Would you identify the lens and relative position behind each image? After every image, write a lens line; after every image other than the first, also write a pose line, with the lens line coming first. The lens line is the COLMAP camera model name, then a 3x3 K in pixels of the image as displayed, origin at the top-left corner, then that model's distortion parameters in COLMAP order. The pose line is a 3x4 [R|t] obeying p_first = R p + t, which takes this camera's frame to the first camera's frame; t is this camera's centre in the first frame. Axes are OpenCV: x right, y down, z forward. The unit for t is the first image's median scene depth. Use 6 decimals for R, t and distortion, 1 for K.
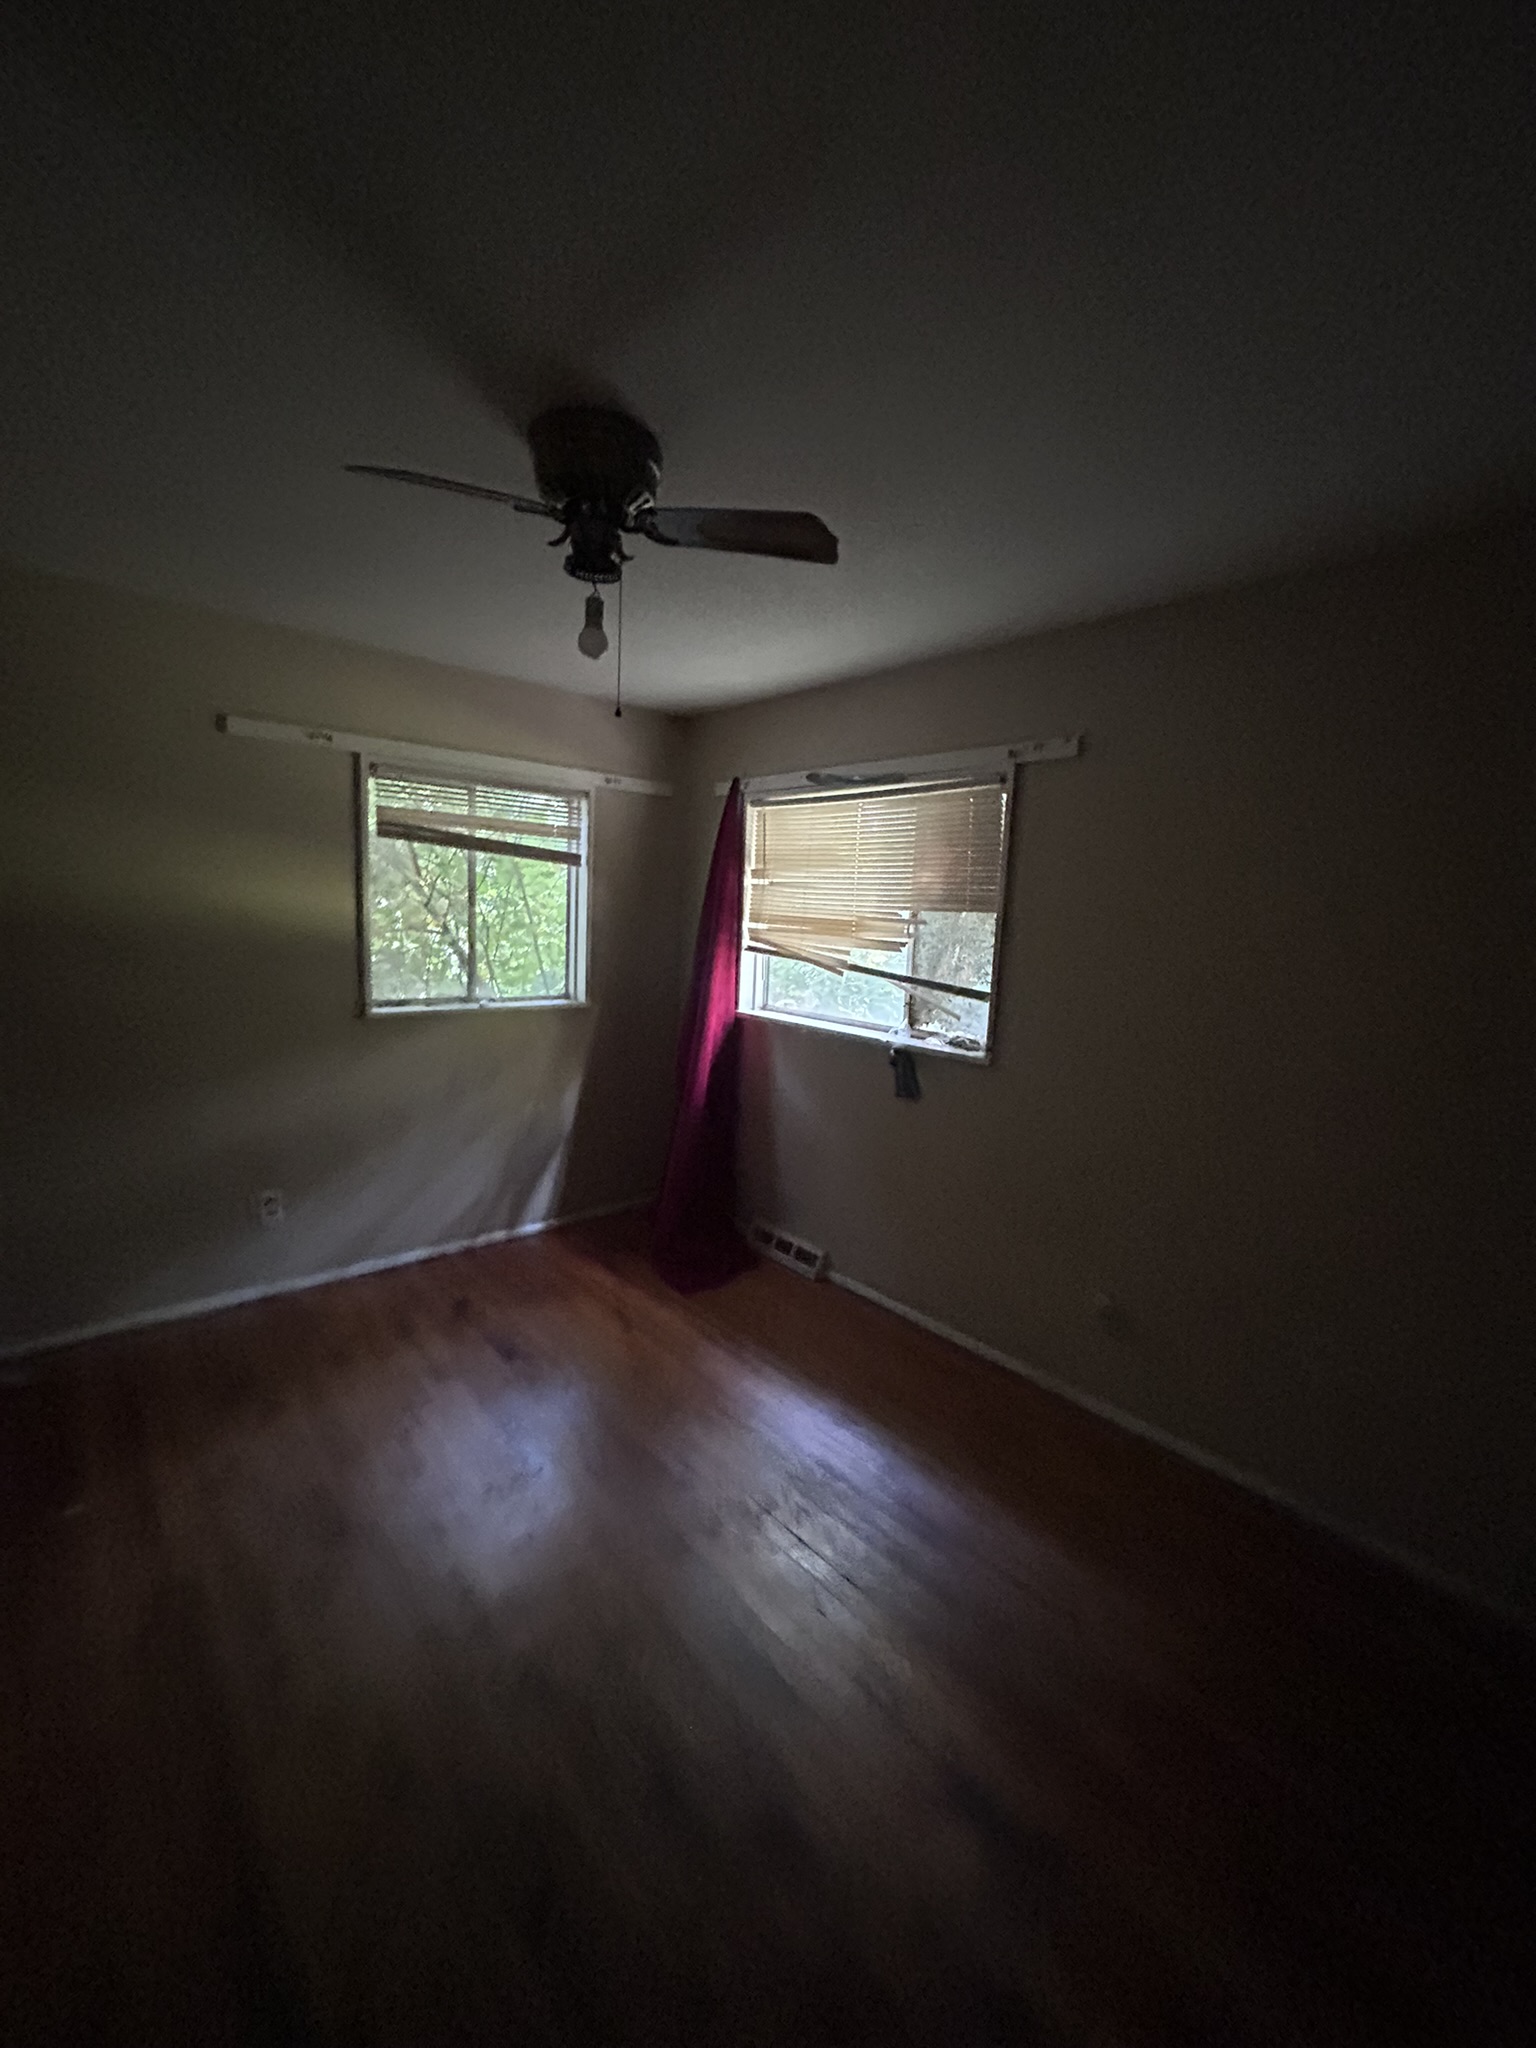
lens RADIAL K [[836.0, 0, 774.9], [0, 836.0, 1019.2], [0, 0, 1]] dist [-0.002816, 0.001890]
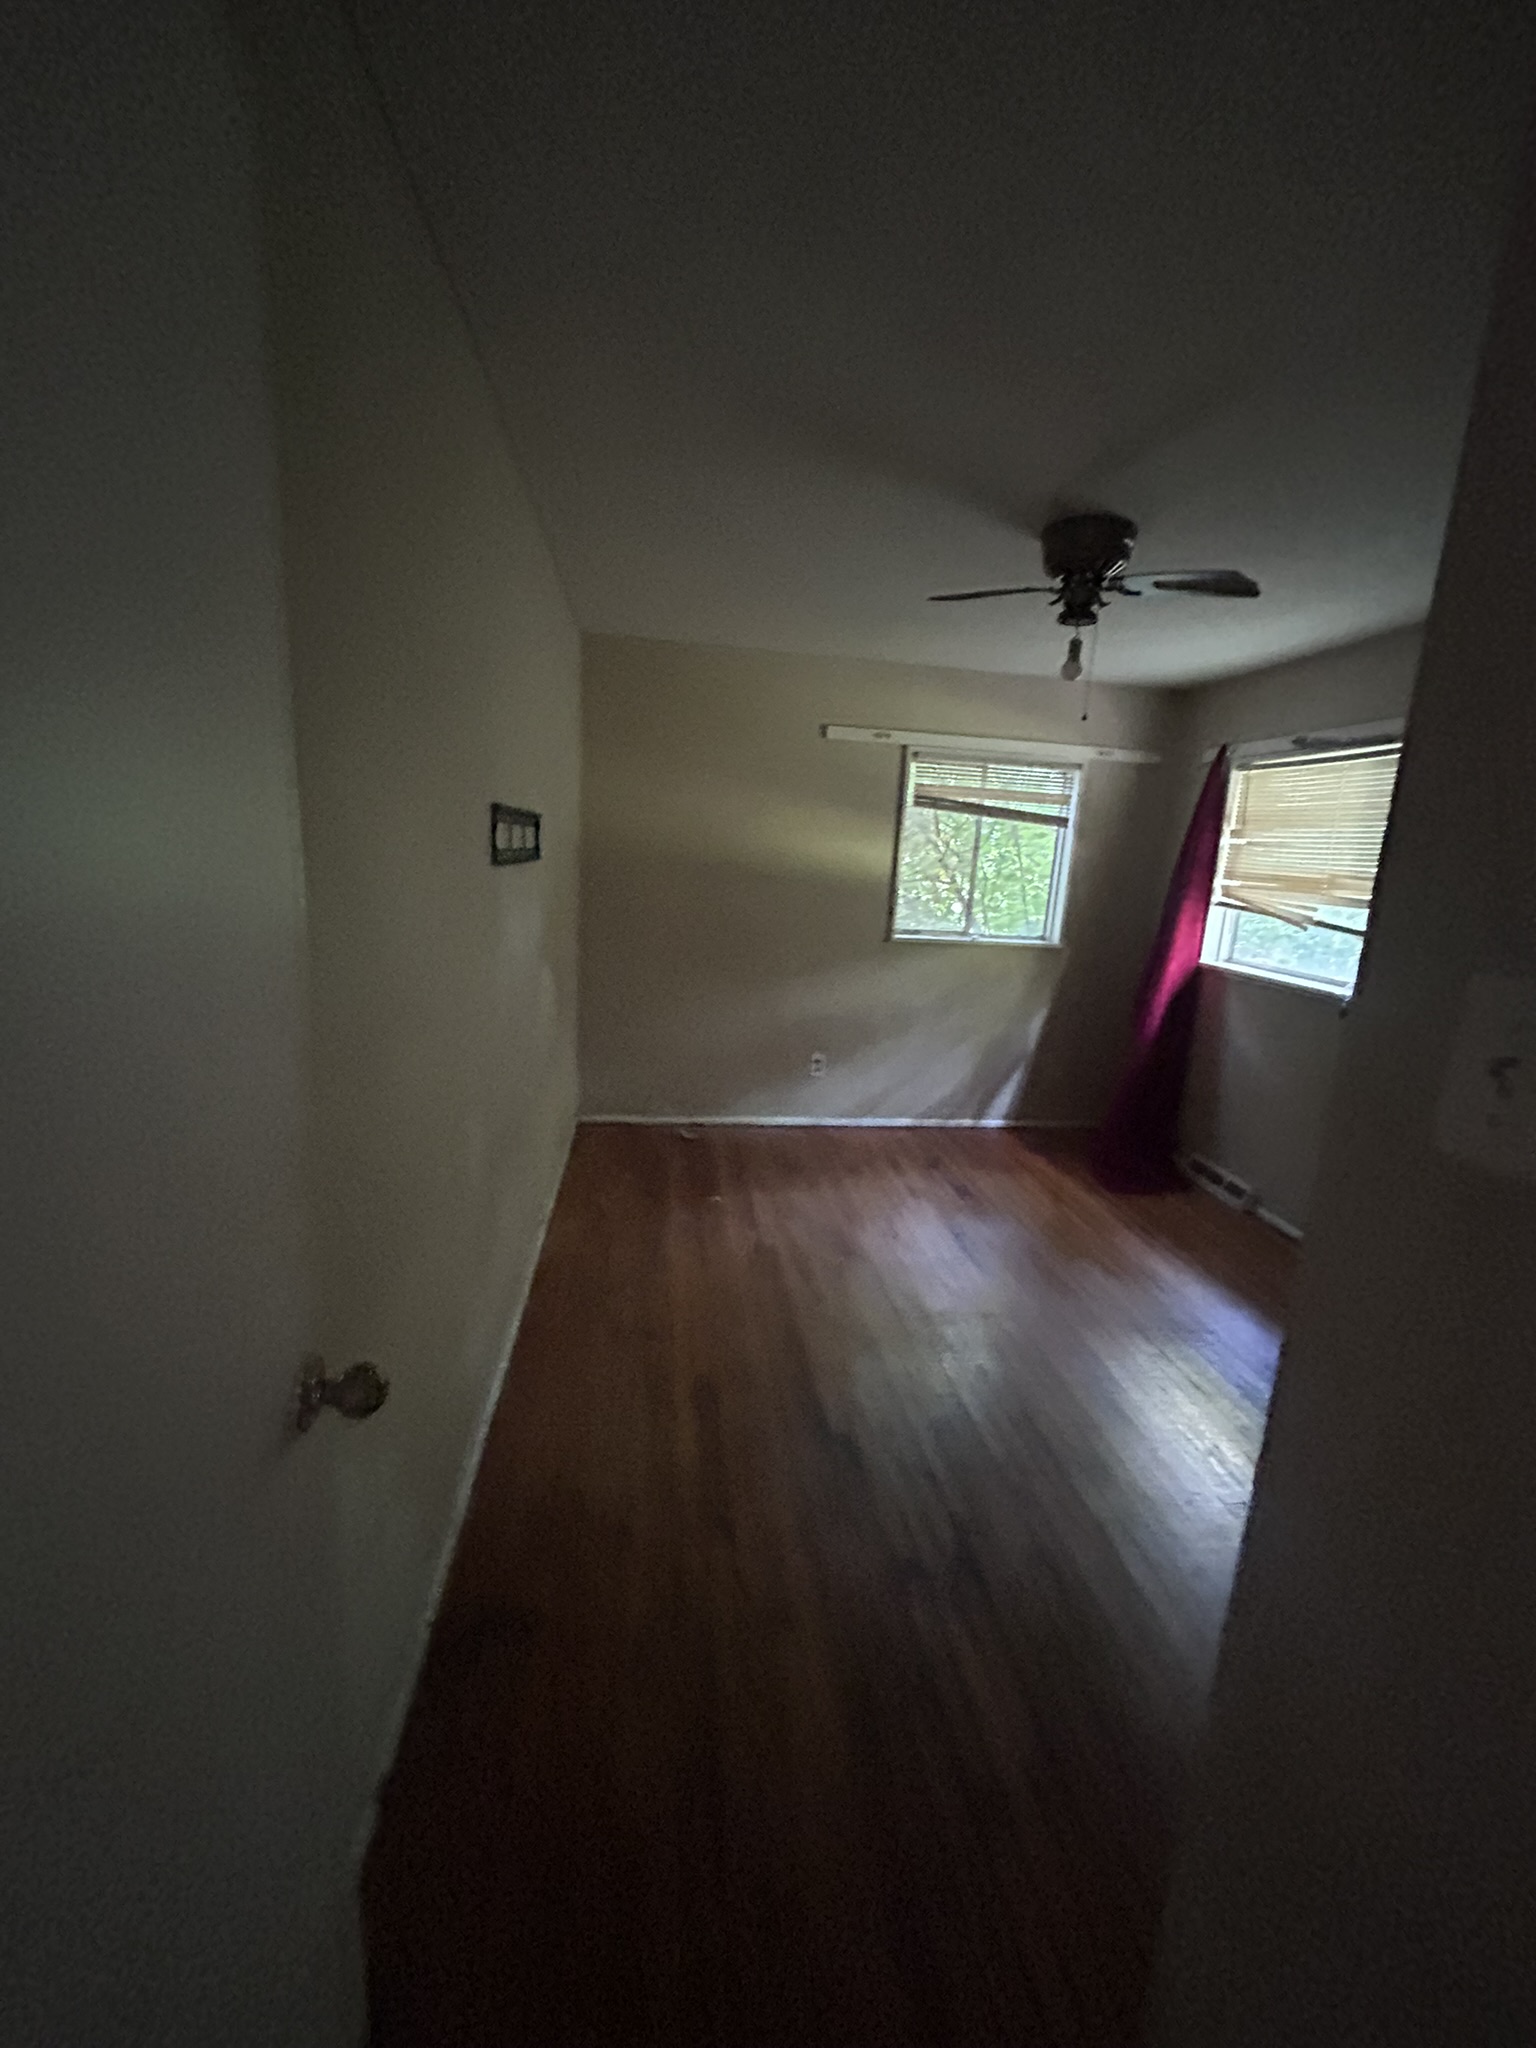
lens RADIAL K [[836.0, 0, 775.4], [0, 836.0, 1024.2], [0, 0, 1]] dist [-0.002816, 0.001890]
pose [[0.836071, 0.118503, -0.535670, 0.092996], [-0.094108, 0.992899, 0.072770, 0.047780], [0.540490, -0.010430, 0.841286, -0.233306]]
